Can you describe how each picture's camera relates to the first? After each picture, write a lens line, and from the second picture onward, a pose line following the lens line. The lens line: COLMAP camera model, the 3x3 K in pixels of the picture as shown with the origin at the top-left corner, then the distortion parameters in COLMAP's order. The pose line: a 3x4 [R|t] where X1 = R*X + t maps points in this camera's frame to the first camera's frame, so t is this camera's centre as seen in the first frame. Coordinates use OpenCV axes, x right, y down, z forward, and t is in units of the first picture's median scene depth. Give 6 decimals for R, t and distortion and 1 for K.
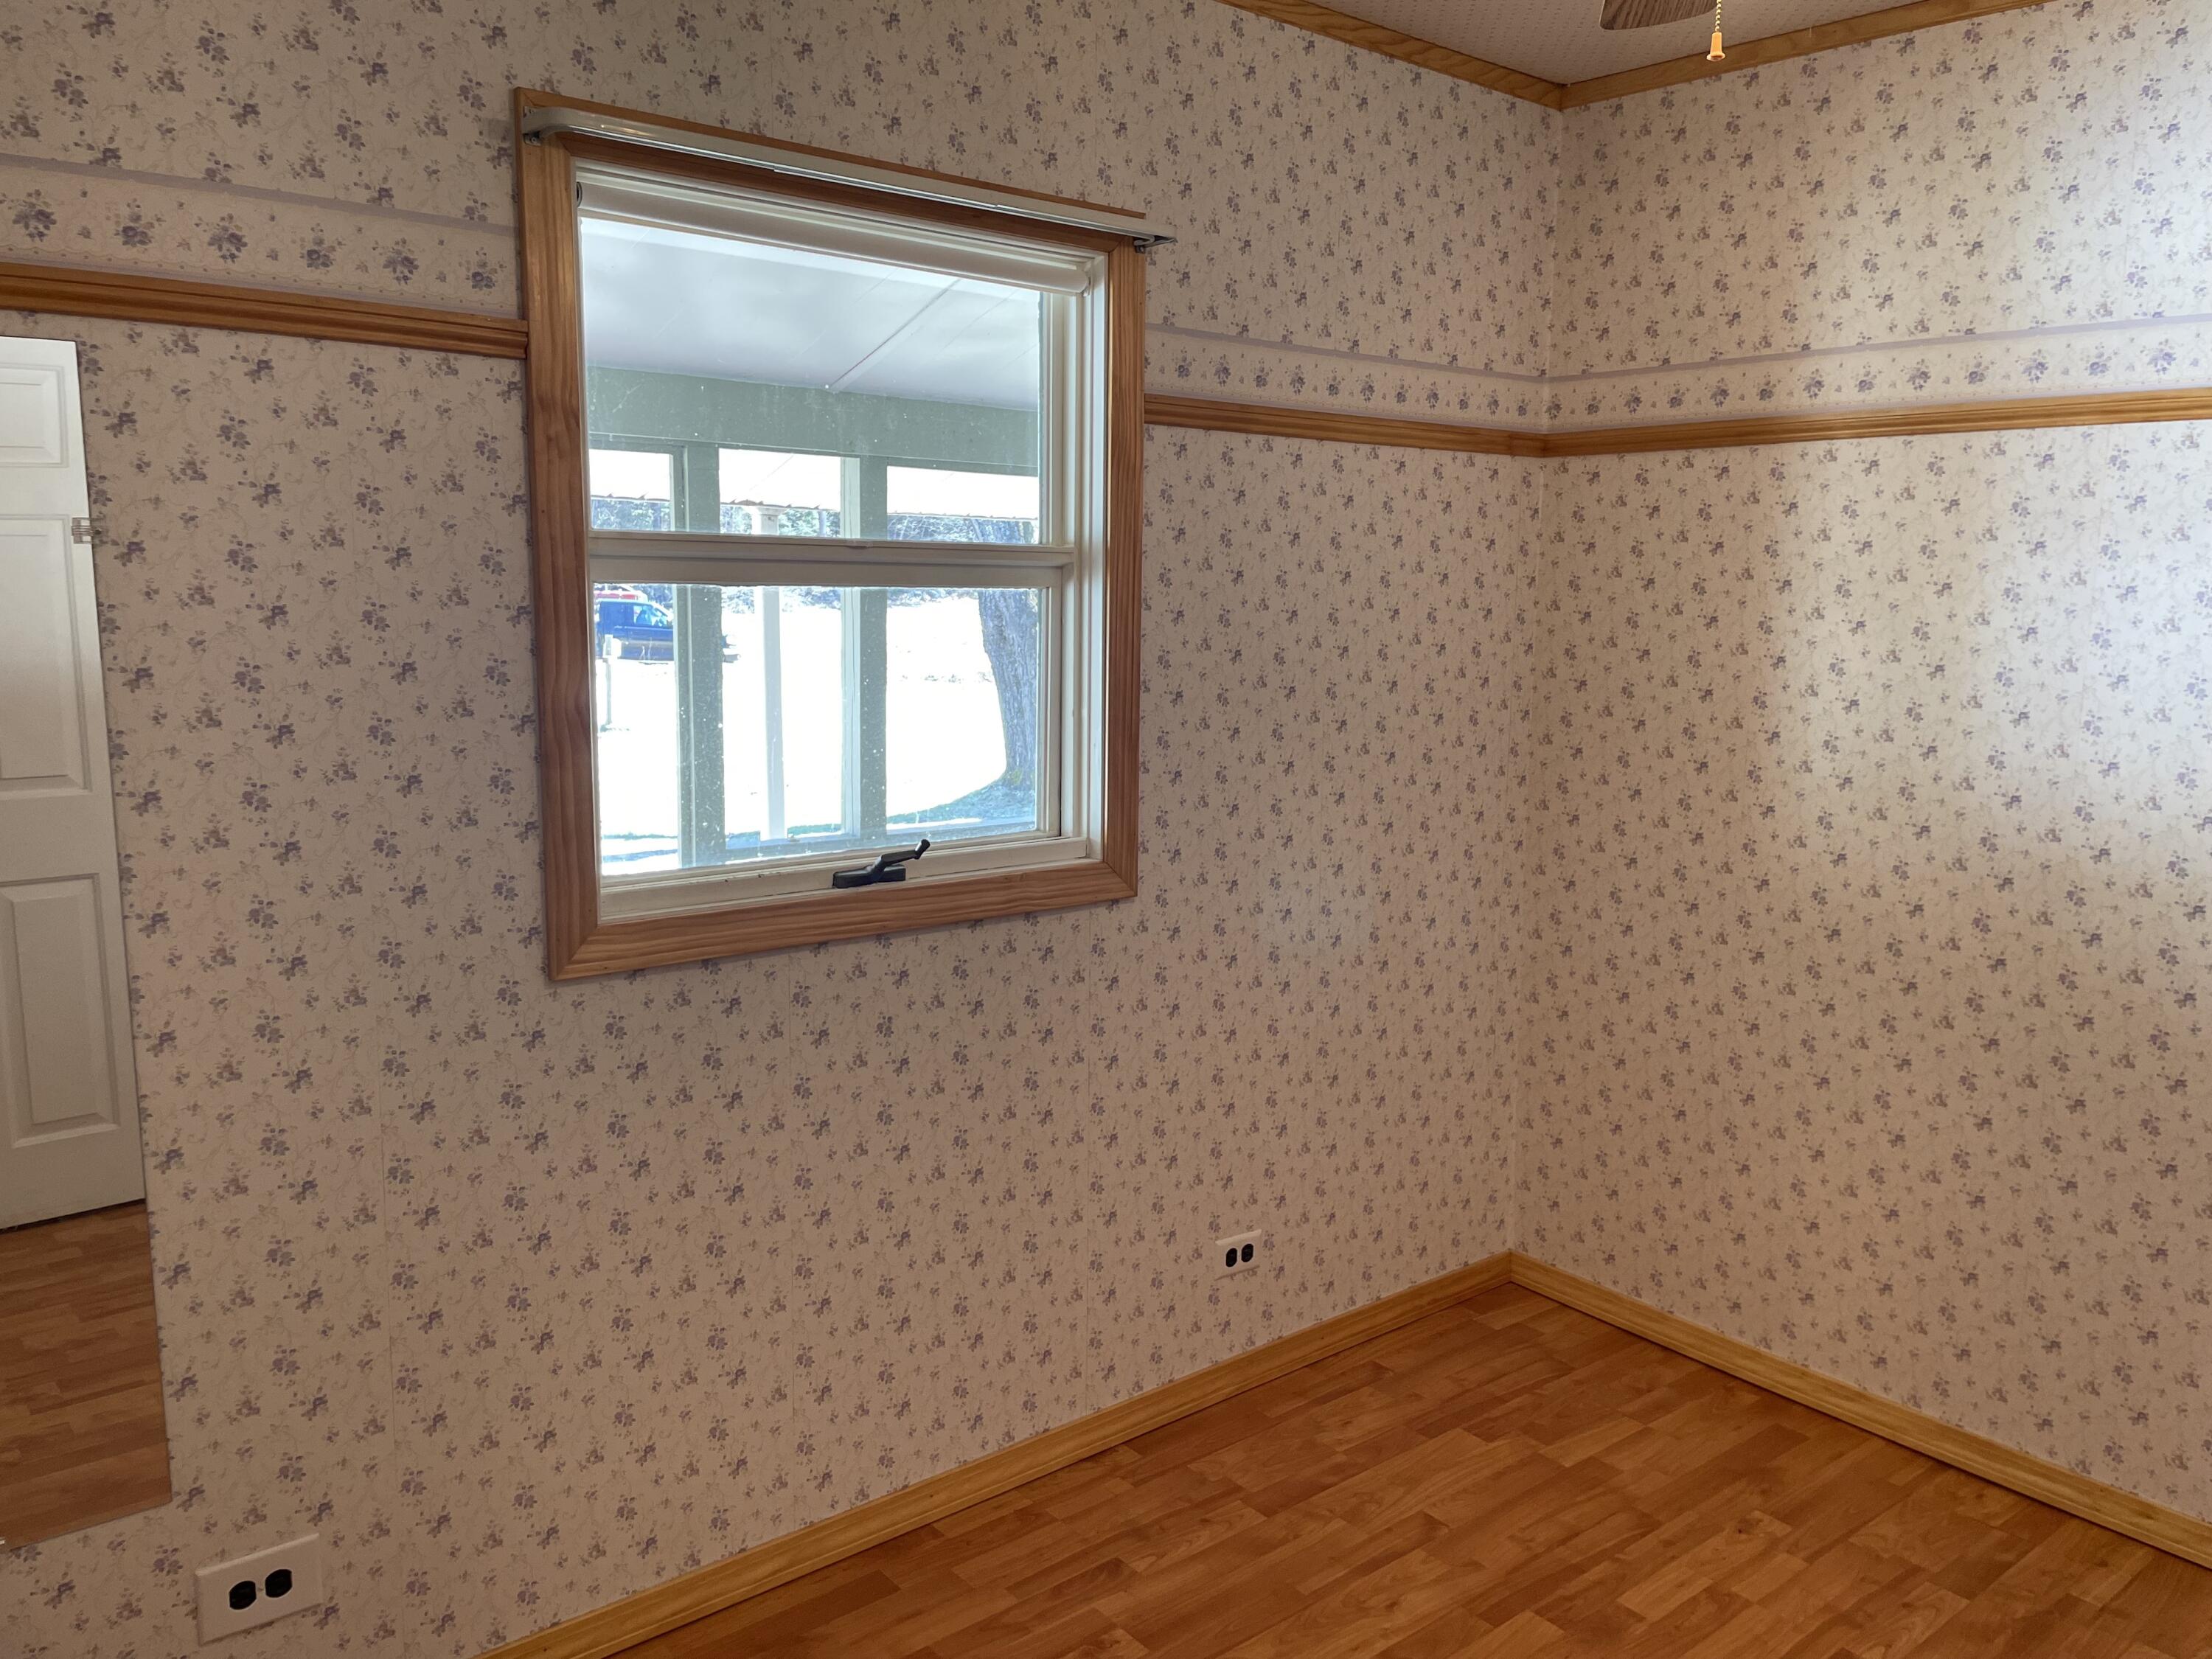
lens RADIAL K [[1669.3, 0, 1092.4], [0, 1669.3, 828.4], [0, 0, 1]] dist [0.037345, -0.021326]
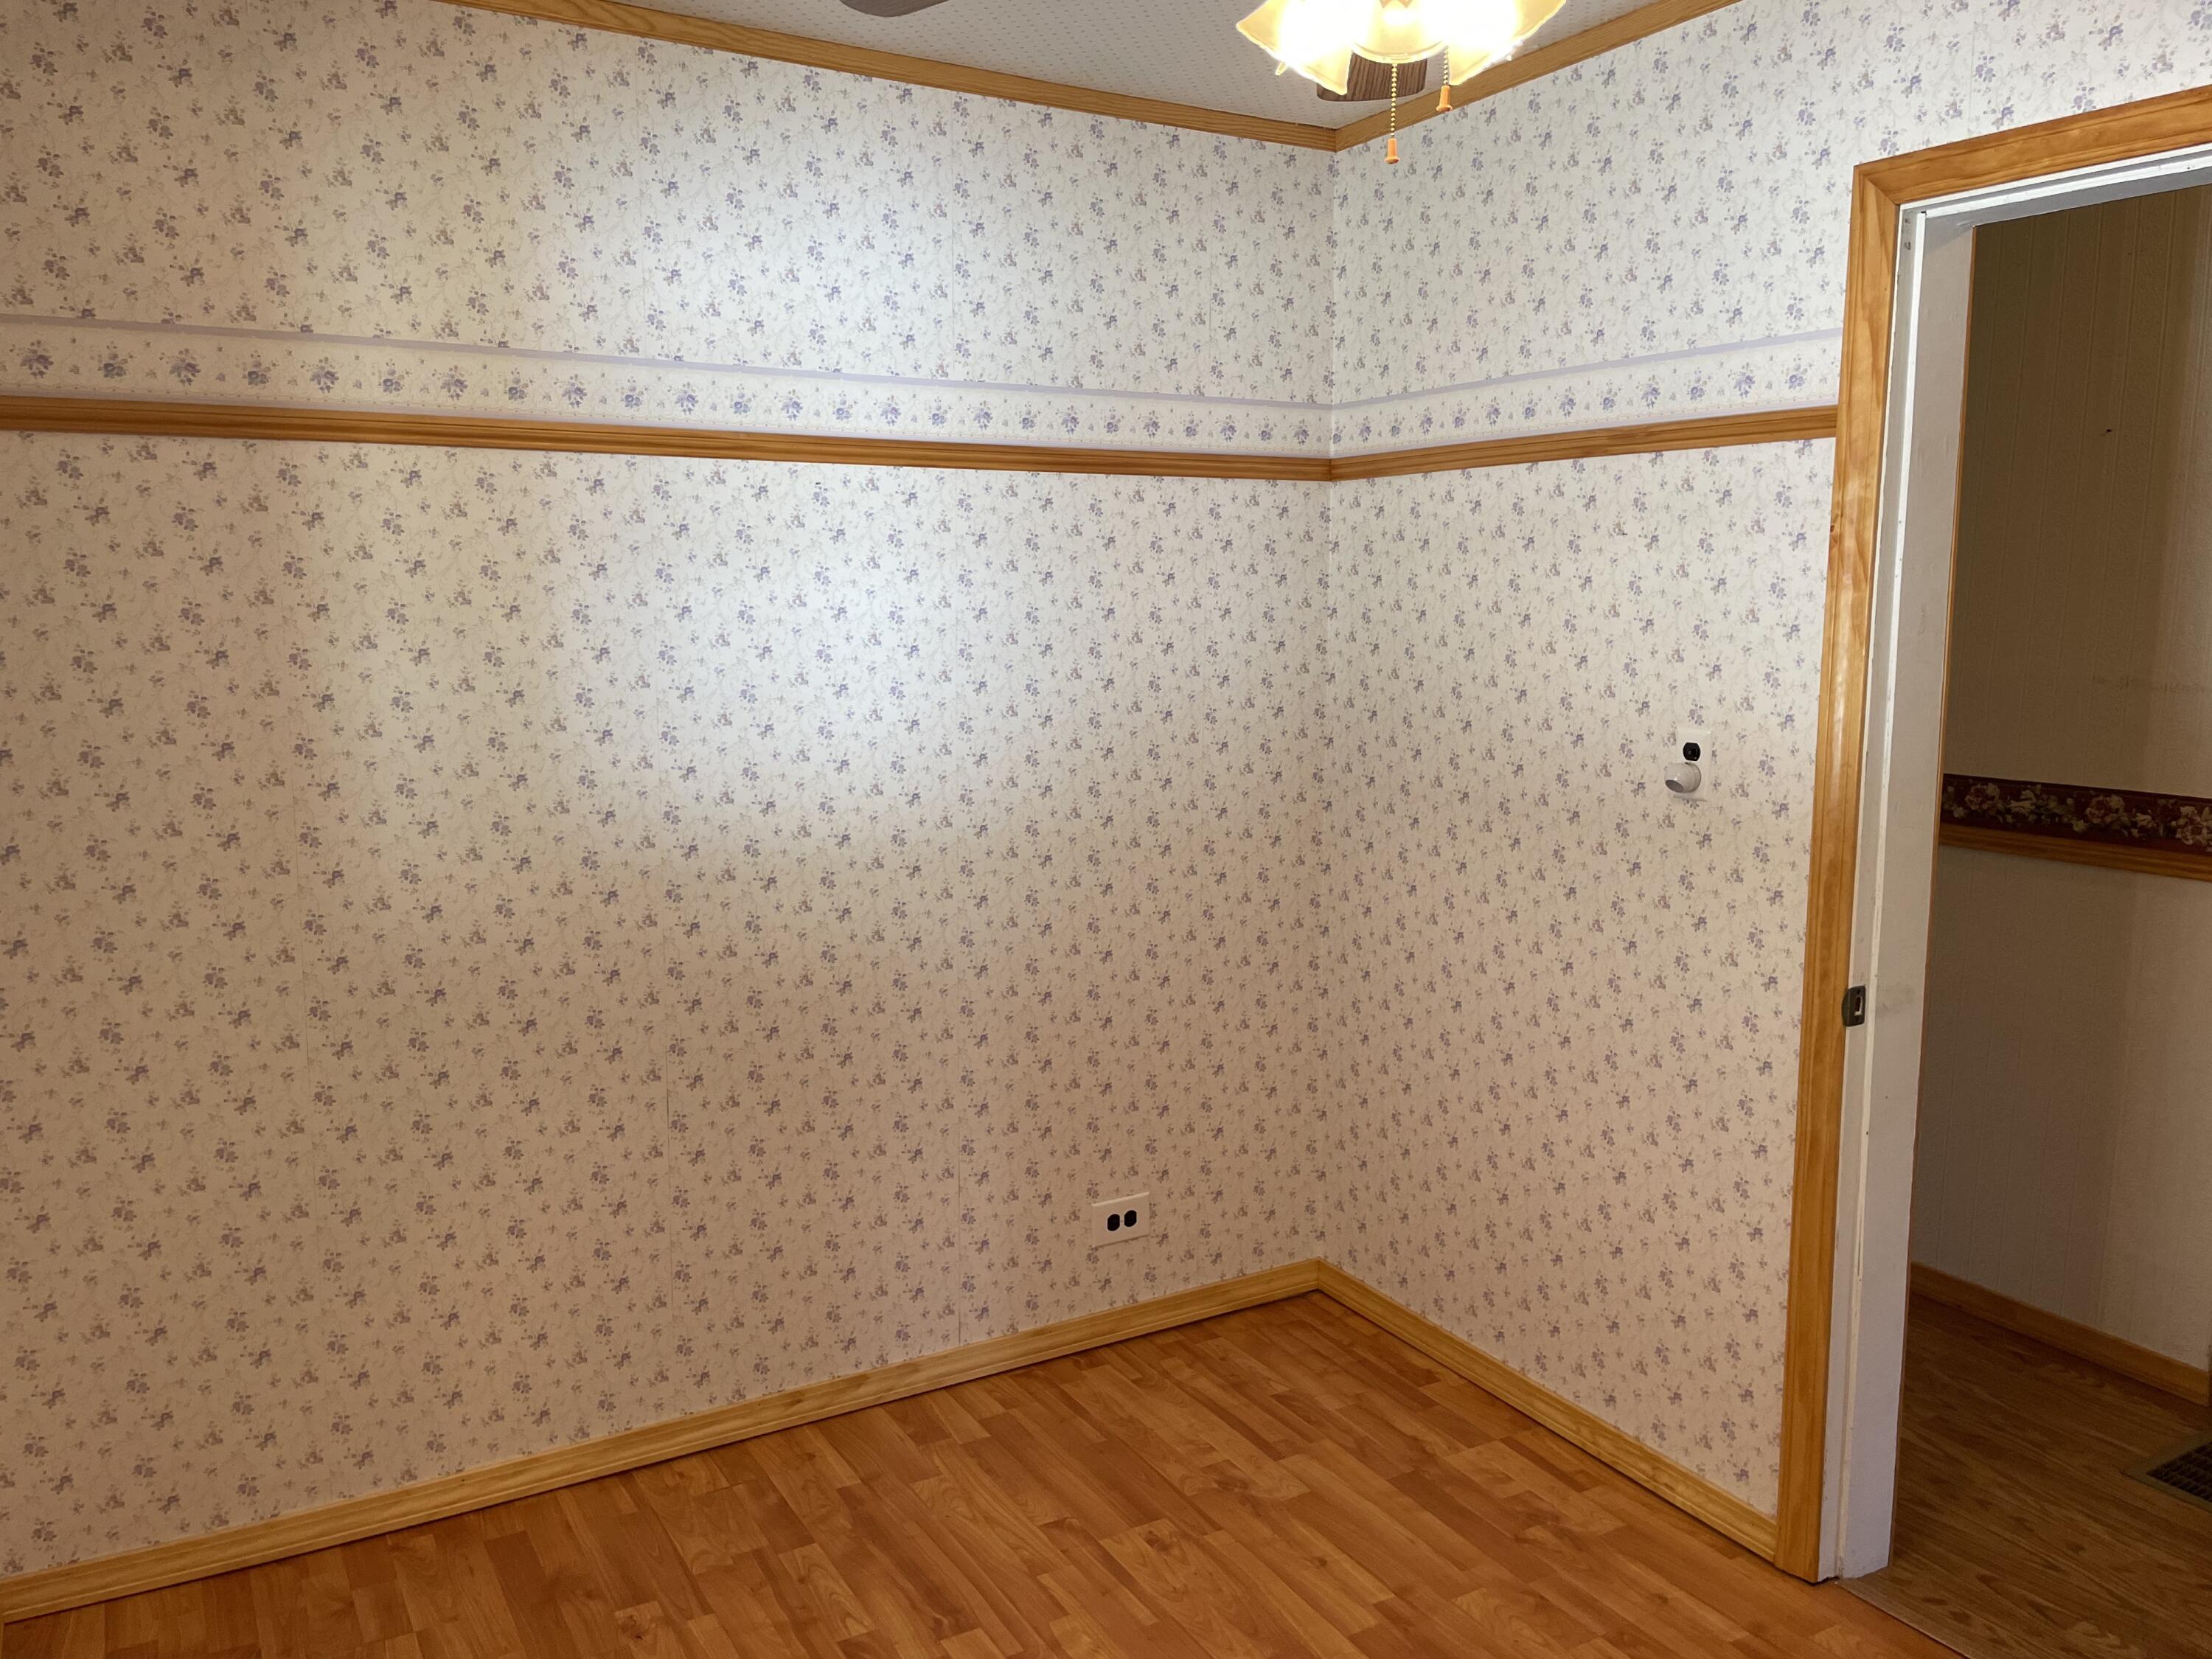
lens RADIAL K [[1669.3, 0, 1095.3], [0, 1669.3, 834.6], [0, 0, 1]] dist [0.037345, -0.021326]
pose [[0.175637, -0.156473, 0.971940, -0.383598], [0.152822, 0.979653, 0.130099, -0.090783], [-0.972521, 0.125683, 0.195976, 0.502573]]
